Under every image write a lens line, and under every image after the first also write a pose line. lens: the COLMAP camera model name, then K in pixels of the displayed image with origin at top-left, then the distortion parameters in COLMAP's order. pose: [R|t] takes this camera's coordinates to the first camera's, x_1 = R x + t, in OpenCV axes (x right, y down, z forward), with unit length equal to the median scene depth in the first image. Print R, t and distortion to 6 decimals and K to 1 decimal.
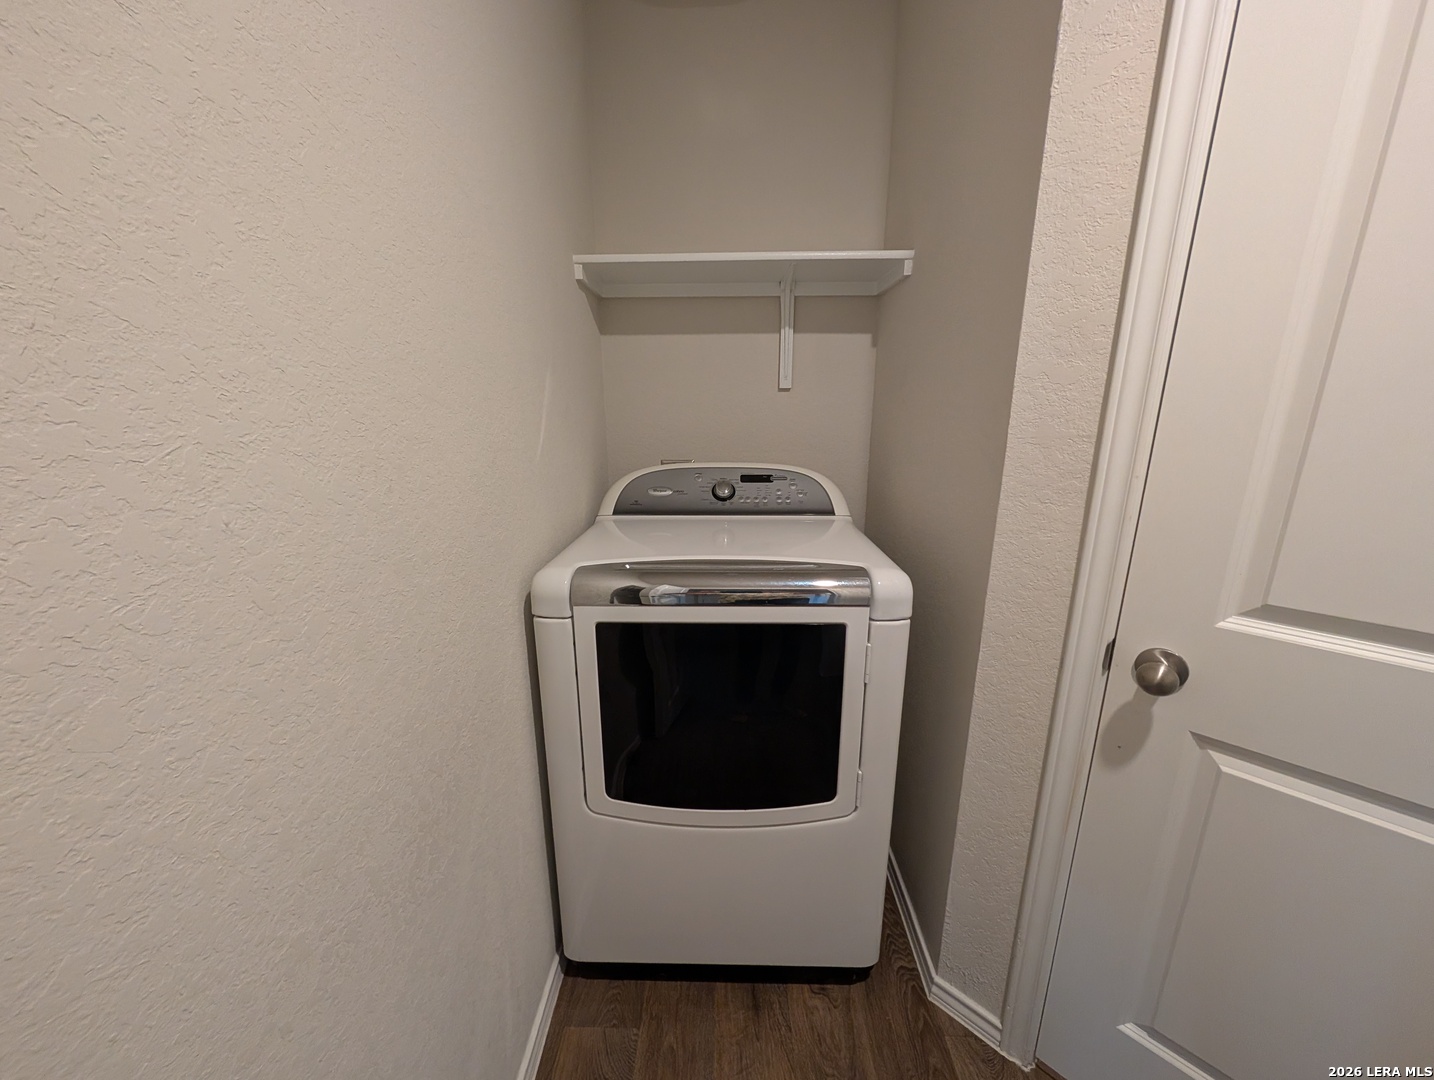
lens RADIAL K [[523.8, 0, 717.0], [0, 523.8, 540.7], [0, 0, 1]] dist [-0.000933, 0.000097]
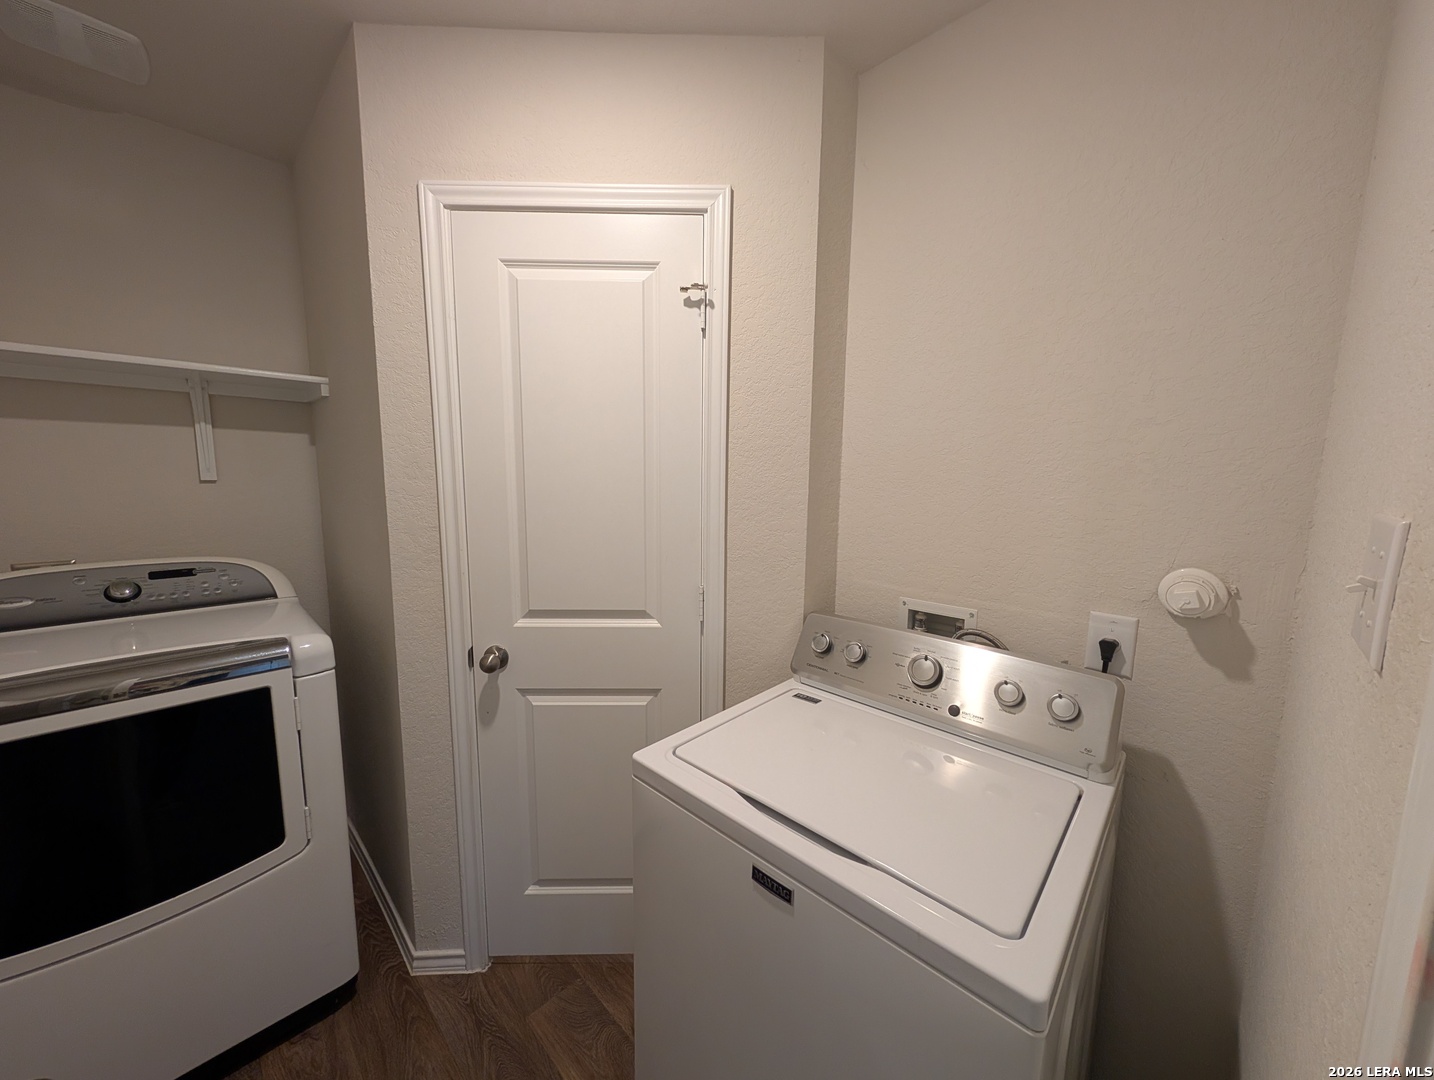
lens RADIAL K [[523.8, 0, 717.0], [0, 523.8, 540.7], [0, 0, 1]] dist [-0.000933, 0.000097]
pose [[0.684002, -0.079743, 0.725109, 0.080246], [0.166198, 0.984901, -0.048463, 0.044711], [-0.710296, 0.153660, 0.686927, -0.487766]]
